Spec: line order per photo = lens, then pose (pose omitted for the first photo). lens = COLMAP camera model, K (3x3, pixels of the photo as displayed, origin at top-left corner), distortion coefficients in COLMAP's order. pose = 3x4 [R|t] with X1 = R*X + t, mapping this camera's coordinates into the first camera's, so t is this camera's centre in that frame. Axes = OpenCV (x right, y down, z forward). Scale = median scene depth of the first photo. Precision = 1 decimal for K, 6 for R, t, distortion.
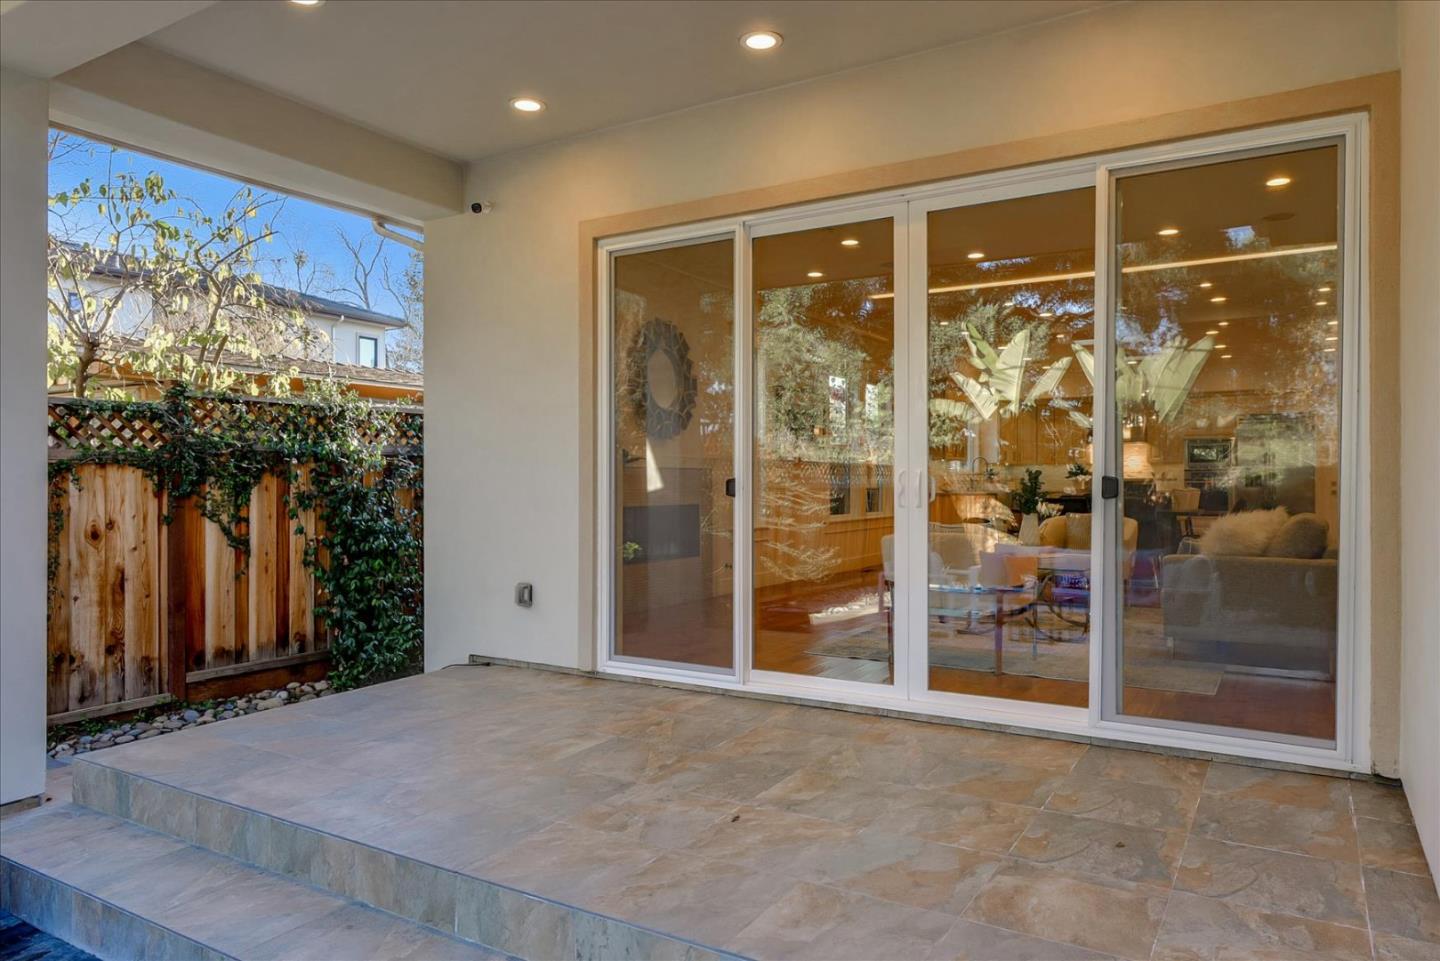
lens RADIAL K [[955.8, 0, 720.0], [0, 955.8, 480.5], [0, 0, 1]] dist [0.005246, -0.001237]
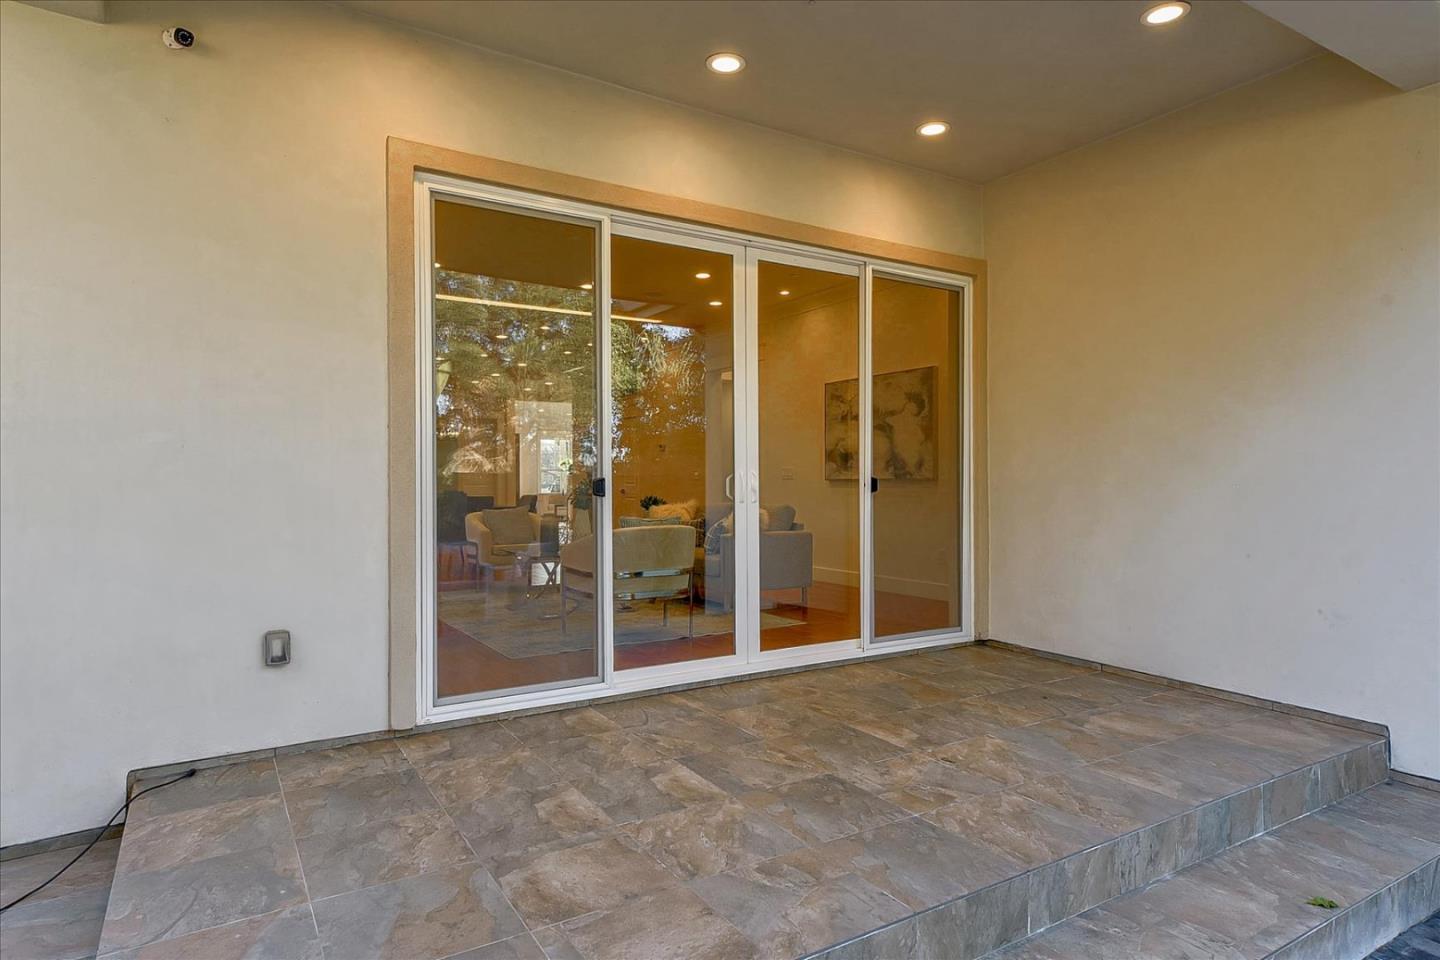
lens RADIAL K [[846.4, 0, 720.0], [0, 846.4, 480.0], [0, 0, 1]] dist [0.028792, -0.000546]
pose [[0.433467, -0.000223, 0.901169, -0.908723], [0.000584, 1.000000, -0.000034, -0.000248], [-0.901169, 0.000541, 0.433467, 0.671098]]
